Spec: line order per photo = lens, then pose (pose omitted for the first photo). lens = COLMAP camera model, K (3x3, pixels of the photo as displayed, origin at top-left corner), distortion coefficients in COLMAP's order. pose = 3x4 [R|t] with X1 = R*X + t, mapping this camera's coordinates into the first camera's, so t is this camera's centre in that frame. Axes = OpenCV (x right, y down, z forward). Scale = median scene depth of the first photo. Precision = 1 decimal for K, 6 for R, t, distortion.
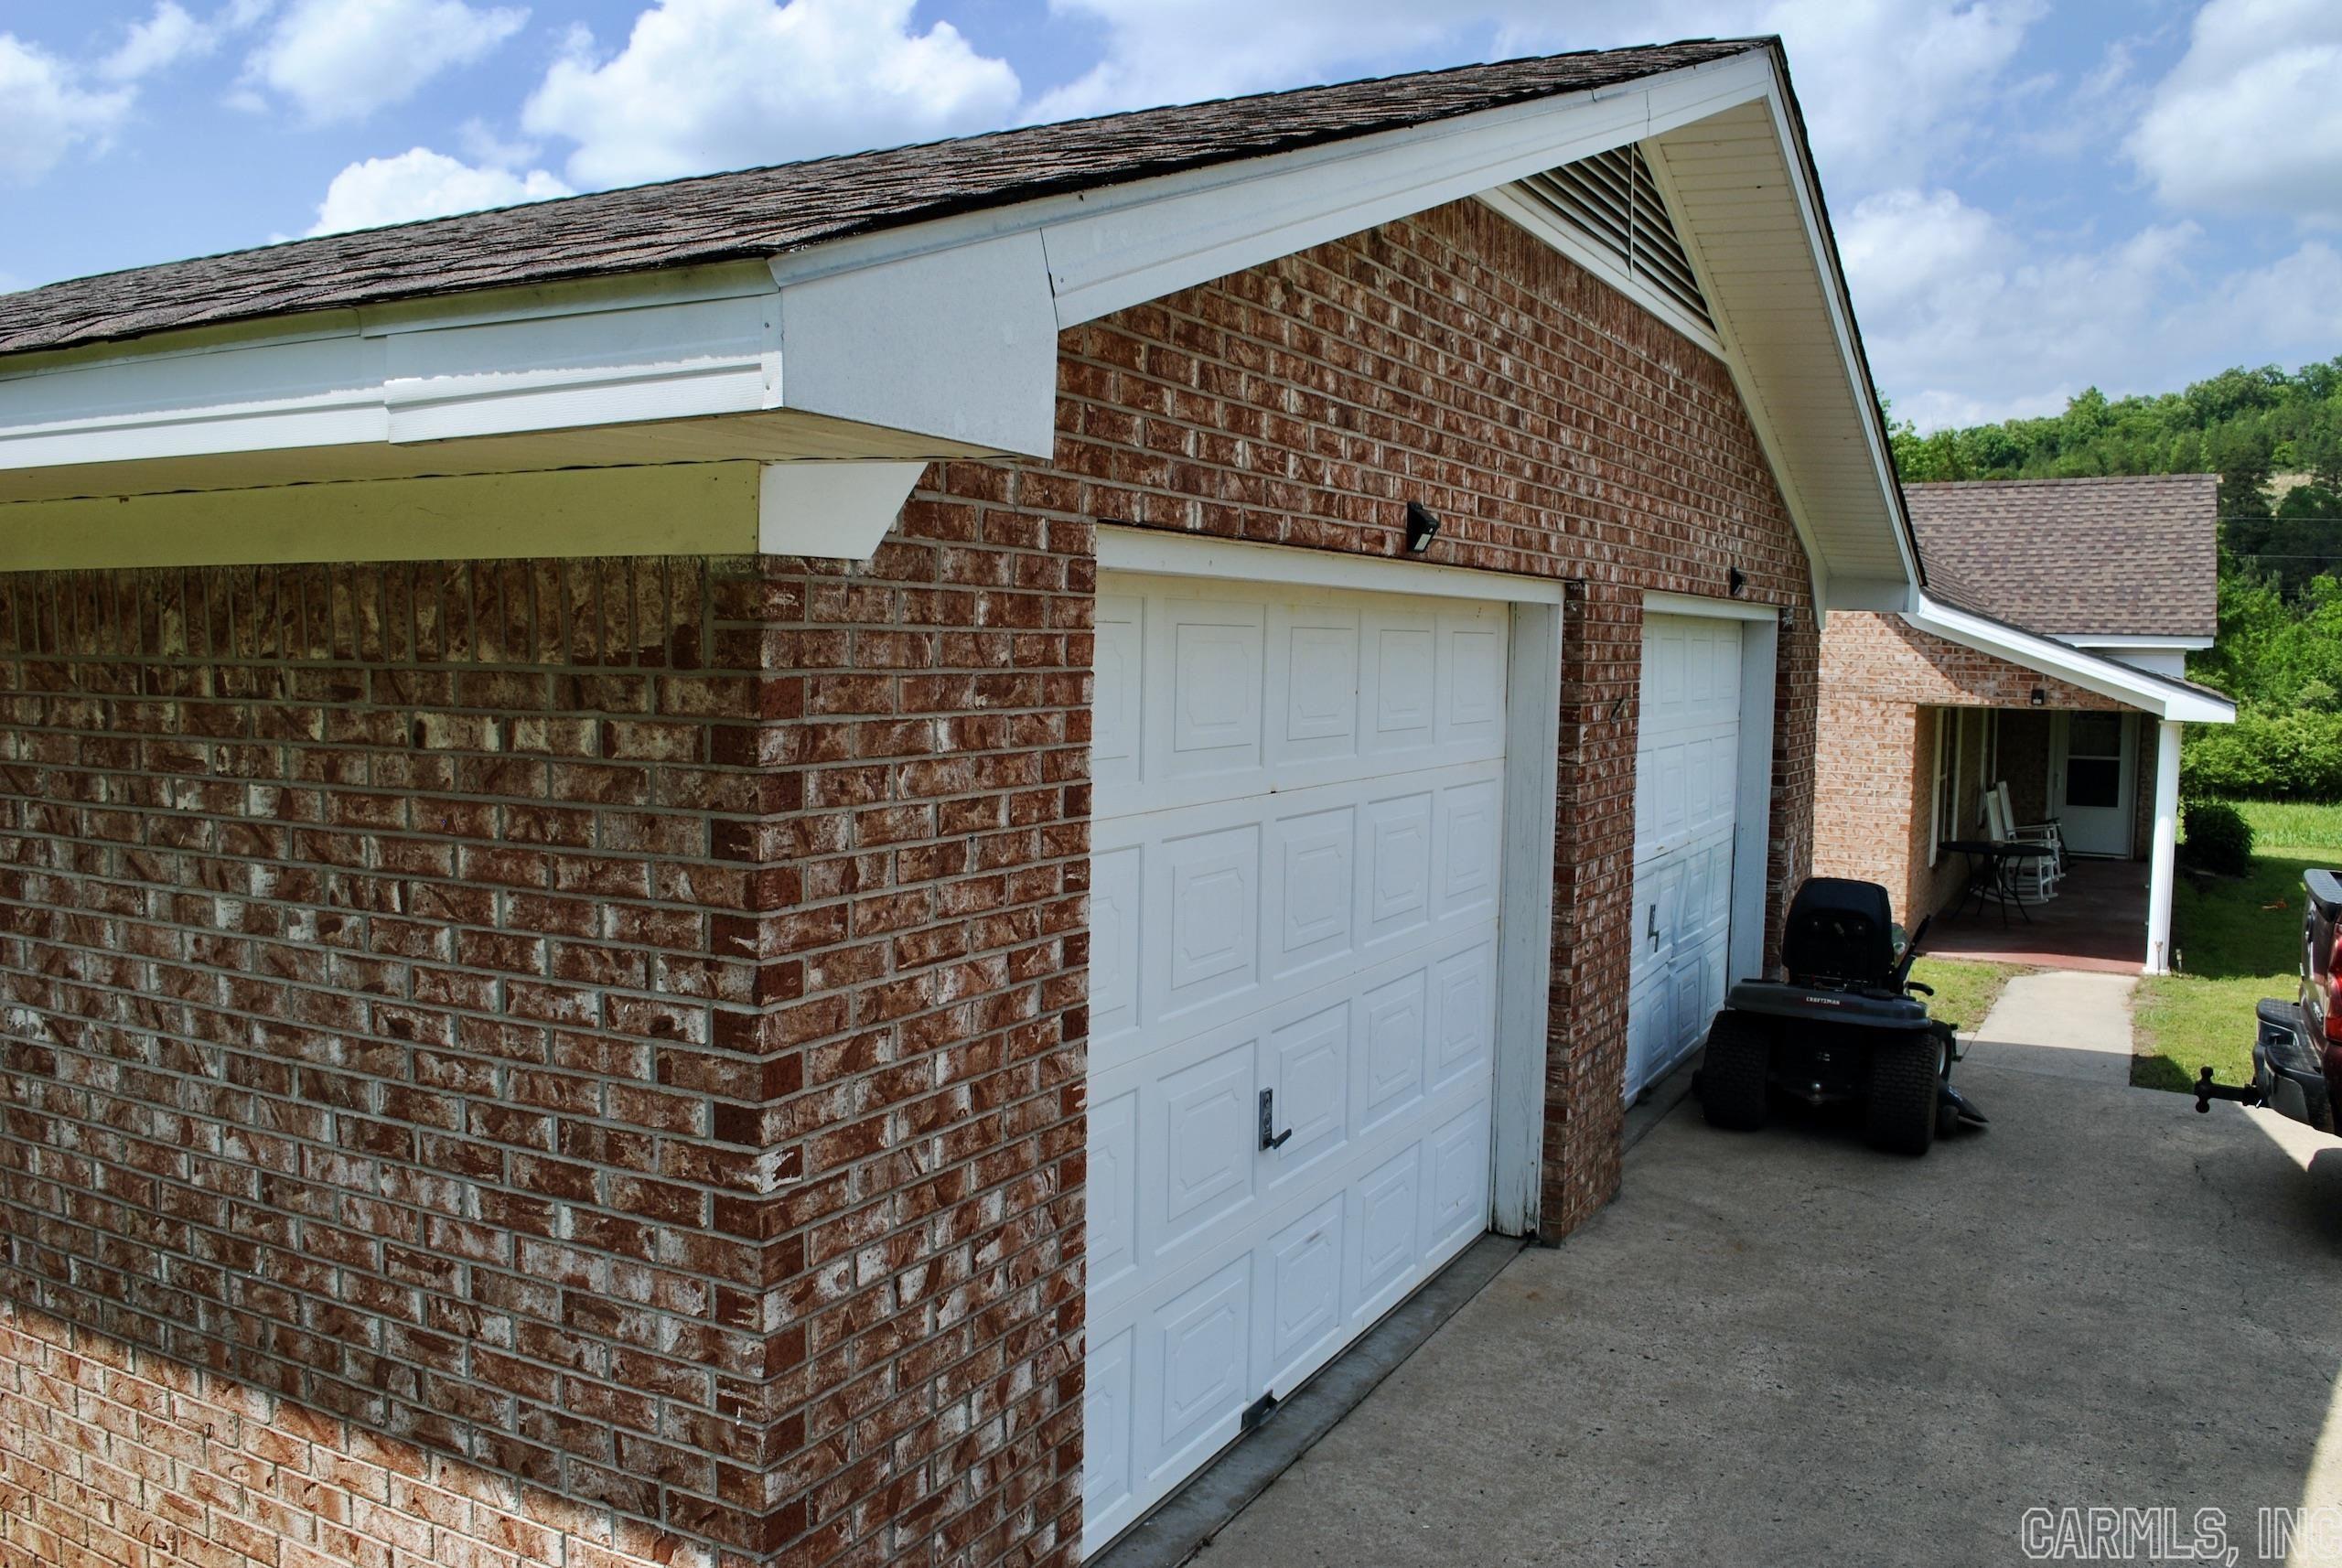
lens RADIAL K [[1839.0, 0, 1172.1], [0, 1839.0, 784.6], [0, 0, 1]] dist [-0.089371, 0.017548]
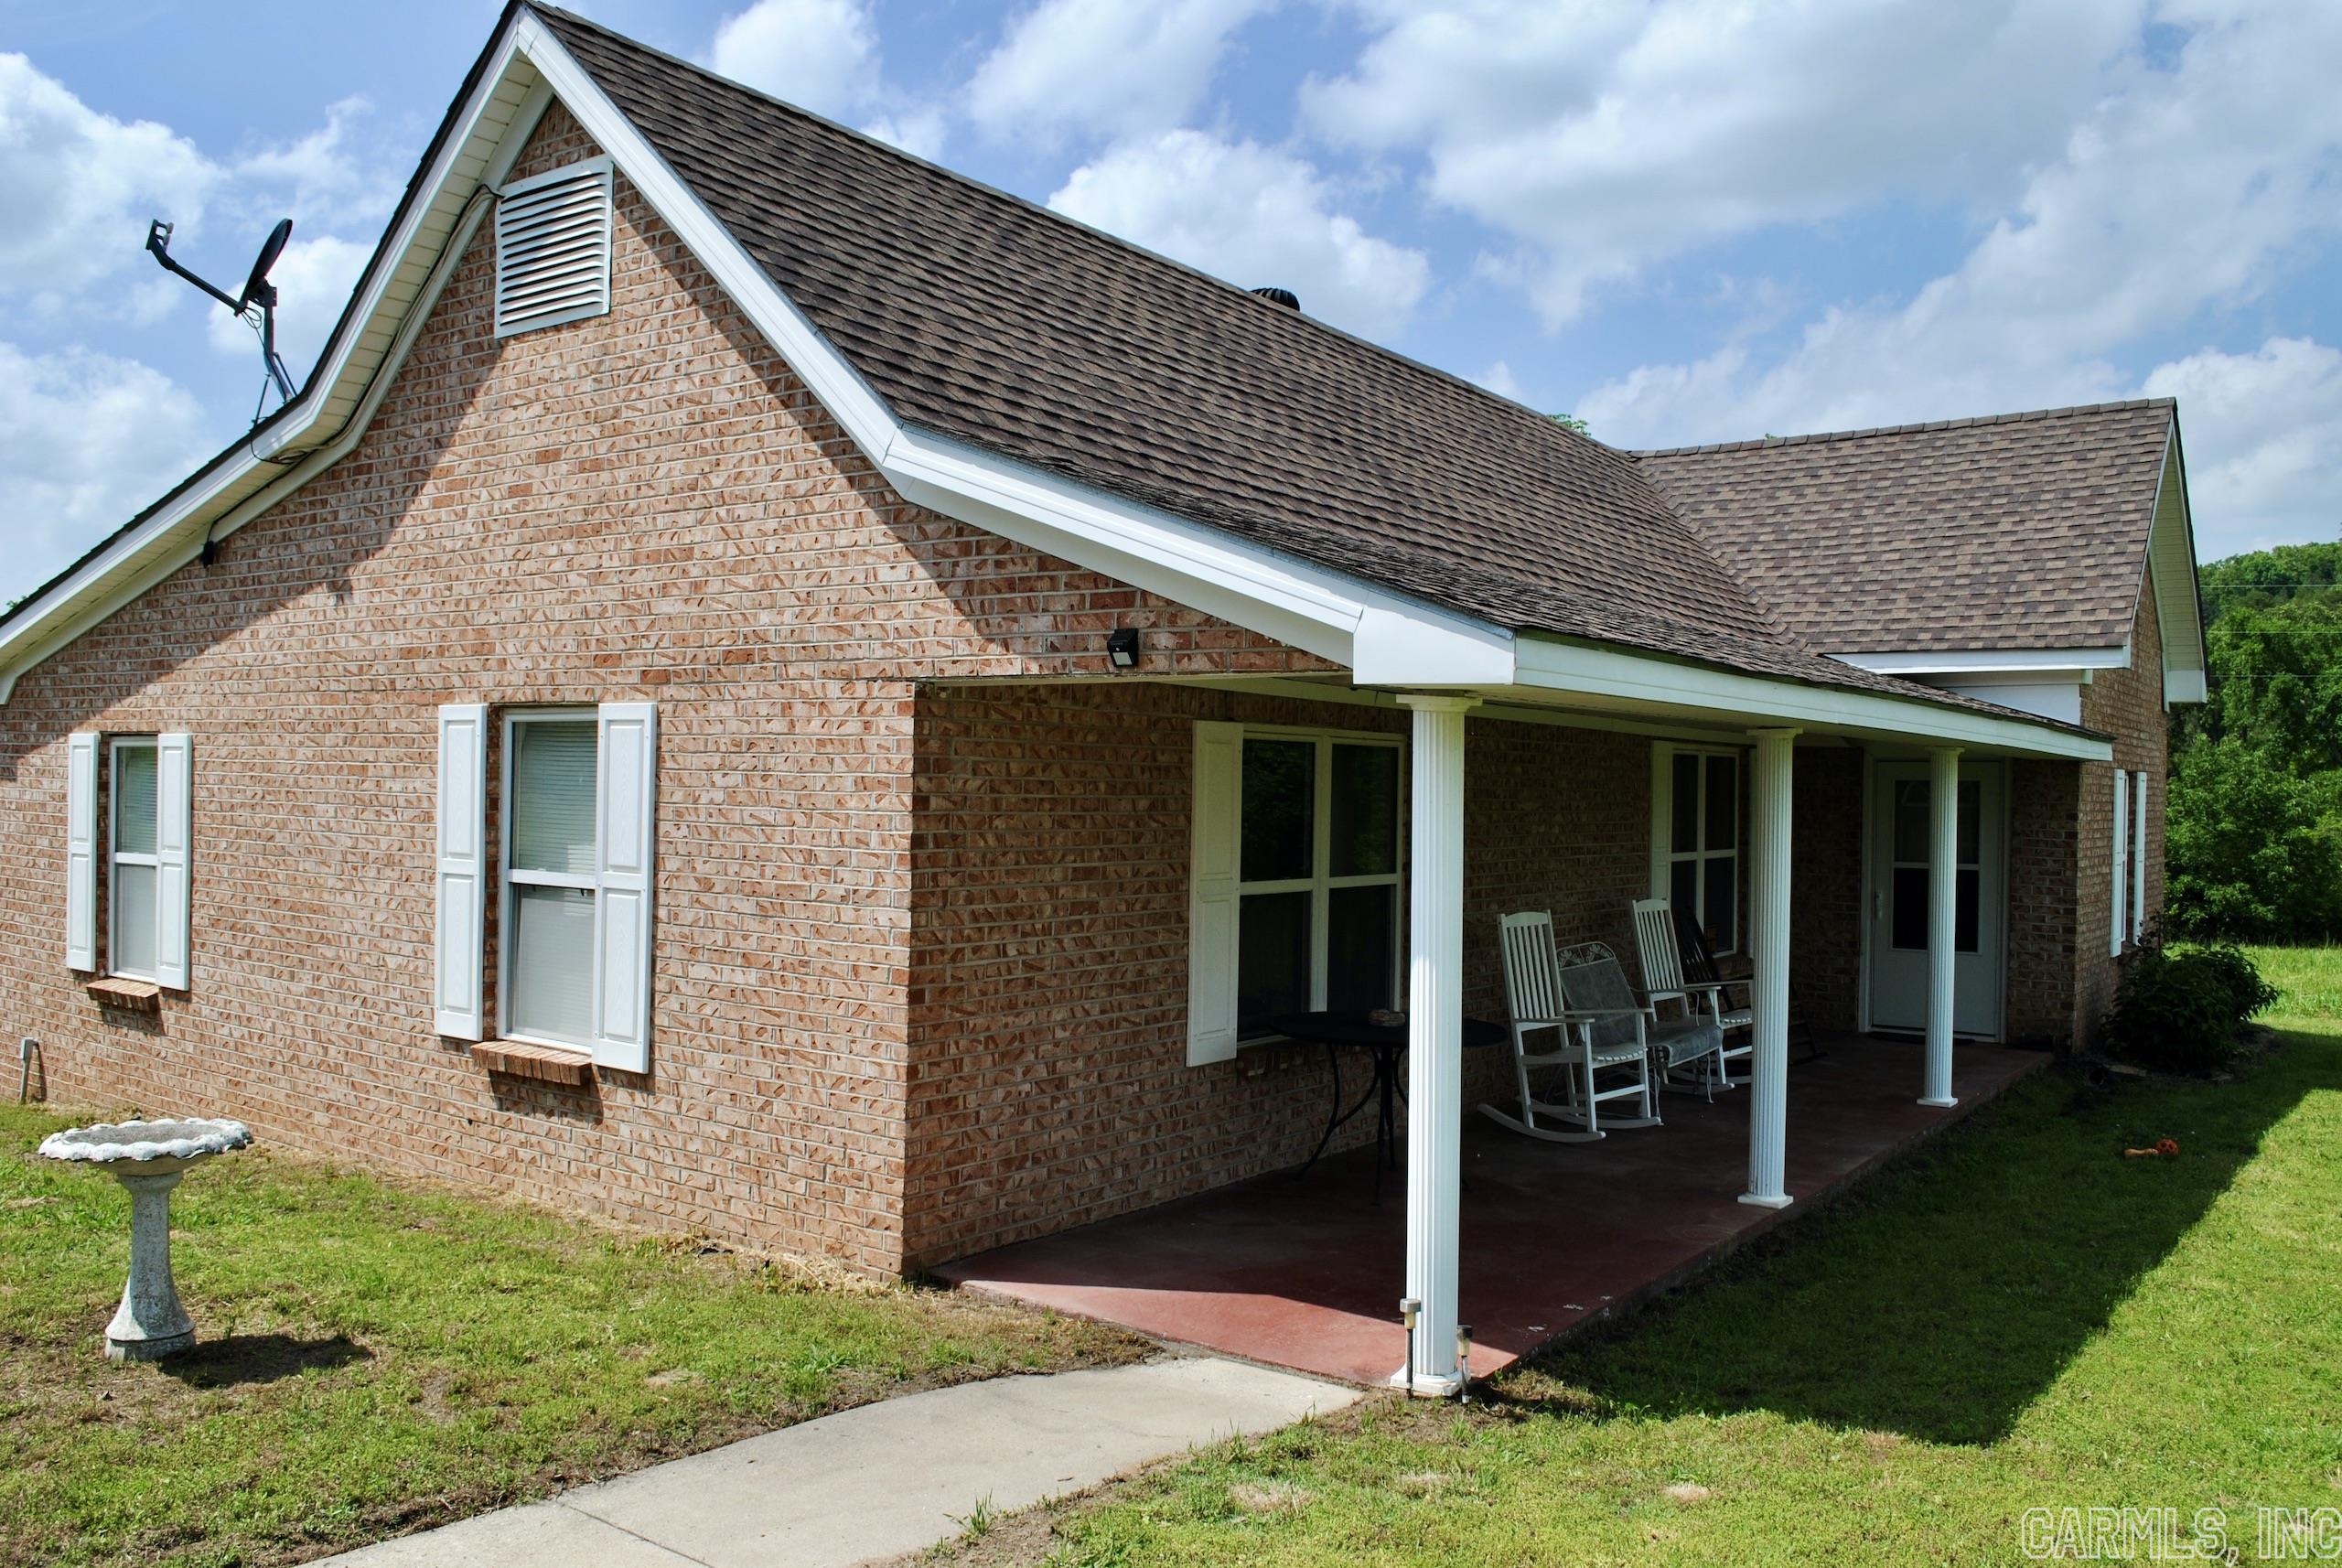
lens RADIAL K [[1839.0, 0, 1171.9], [0, 1839.0, 783.6], [0, 0, 1]] dist [-0.089371, 0.017548]
pose [[0.991099, 0.003034, -0.133094, 0.529805], [-0.013572, 0.996834, -0.078339, 0.011657], [0.132435, 0.079448, 0.988002, 0.594307]]
